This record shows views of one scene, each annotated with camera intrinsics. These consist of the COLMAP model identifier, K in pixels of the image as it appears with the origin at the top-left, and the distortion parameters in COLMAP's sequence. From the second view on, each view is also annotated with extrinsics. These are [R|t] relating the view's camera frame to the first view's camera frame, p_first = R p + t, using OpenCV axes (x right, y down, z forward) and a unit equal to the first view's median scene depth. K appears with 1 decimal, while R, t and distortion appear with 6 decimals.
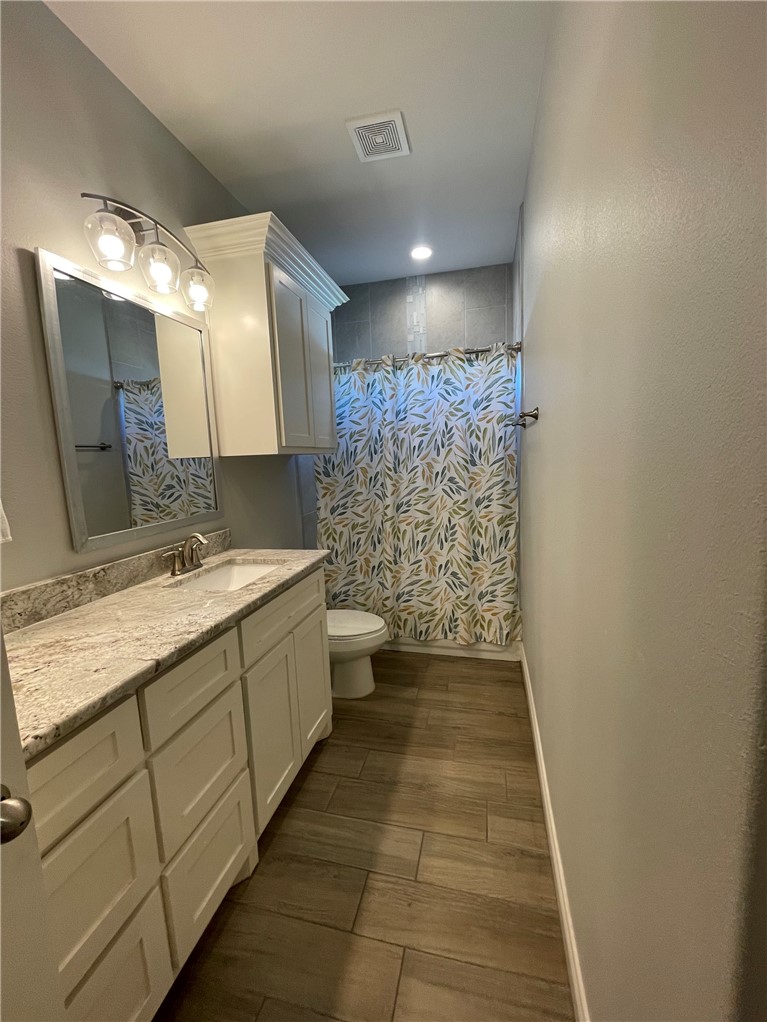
lens RADIAL K [[412.3, 0, 384.7], [0, 412.3, 511.1], [0, 0, 1]] dist [-0.001168, -0.000128]
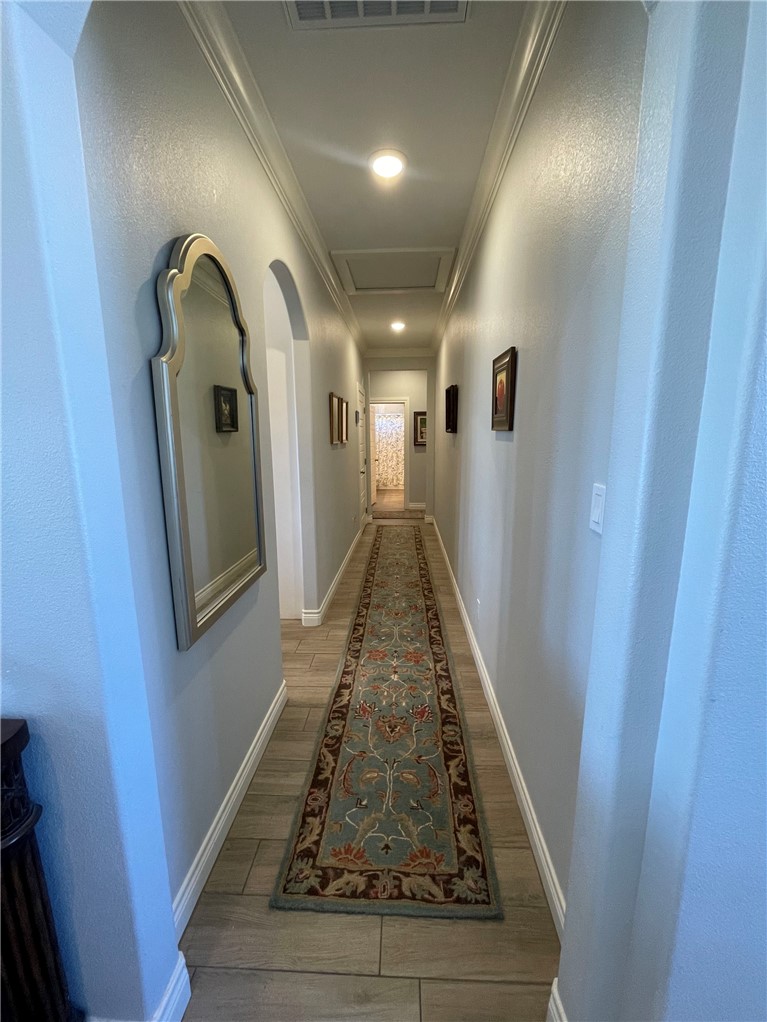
lens RADIAL K [[412.3, 0, 385.1], [0, 412.3, 512.5], [0, 0, 1]] dist [-0.001168, -0.000128]
pose [[0.980910, -0.006080, 0.194366, -0.720927], [-0.002489, 0.999037, 0.043816, 0.418898], [-0.194445, -0.043463, 0.979950, -3.085501]]
